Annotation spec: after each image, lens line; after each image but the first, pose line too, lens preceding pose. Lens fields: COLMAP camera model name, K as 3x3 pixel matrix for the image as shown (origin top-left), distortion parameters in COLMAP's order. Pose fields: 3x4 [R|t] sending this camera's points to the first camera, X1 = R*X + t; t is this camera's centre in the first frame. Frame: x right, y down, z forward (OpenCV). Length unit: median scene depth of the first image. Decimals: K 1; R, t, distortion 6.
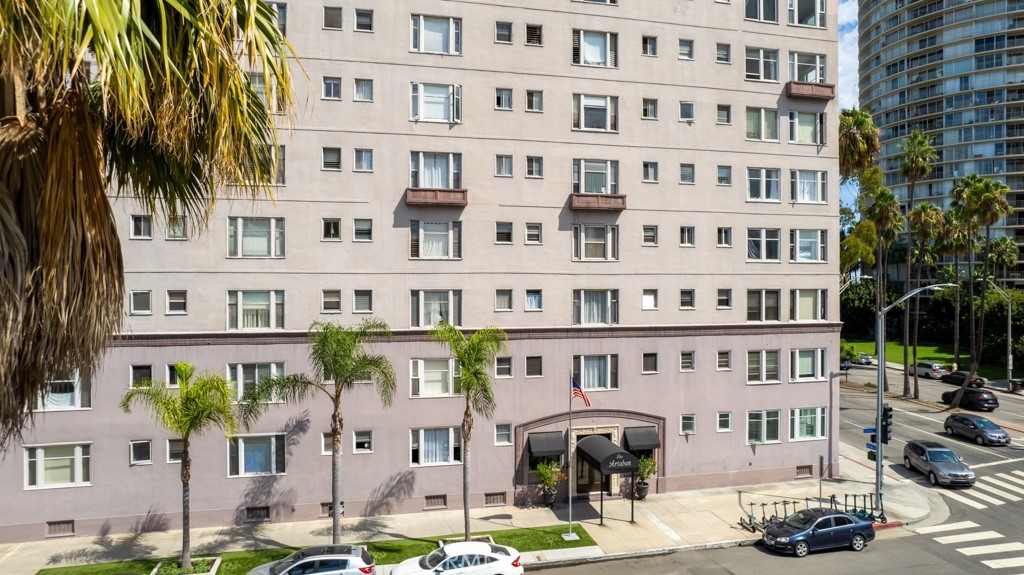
lens RADIAL K [[657.4, 0, 507.1], [0, 657.4, 284.9], [0, 0, 1]] dist [-0.034440, 0.011775]
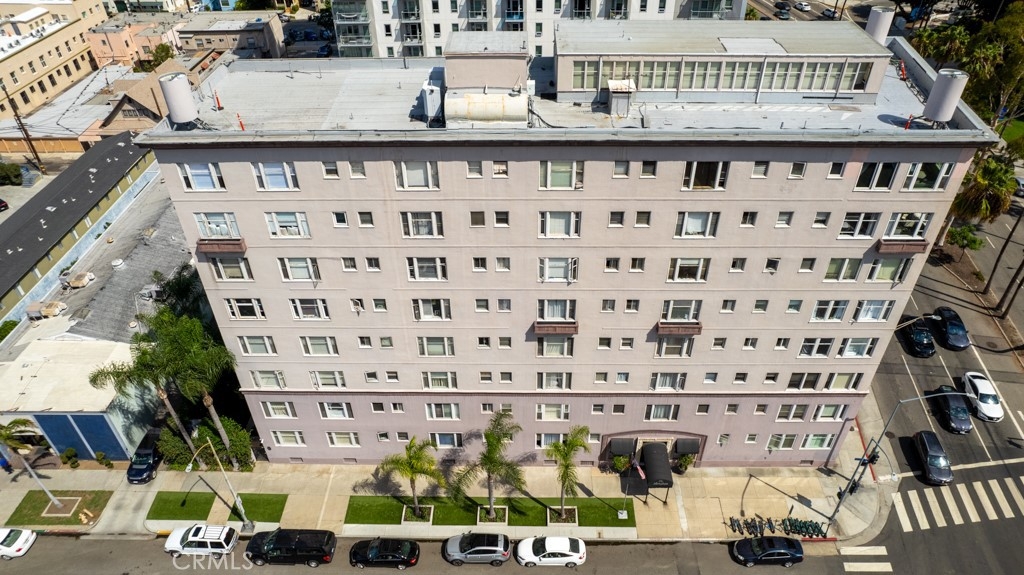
lens RADIAL K [[657.4, 0, 514.2], [0, 657.4, 291.4], [0, 0, 1]] dist [-0.034440, 0.011775]
pose [[0.970315, 0.139560, -0.197514, 0.068369], [0.011003, 0.790378, 0.612520, -1.010874], [0.241594, -0.596511, 0.765380, -0.039225]]
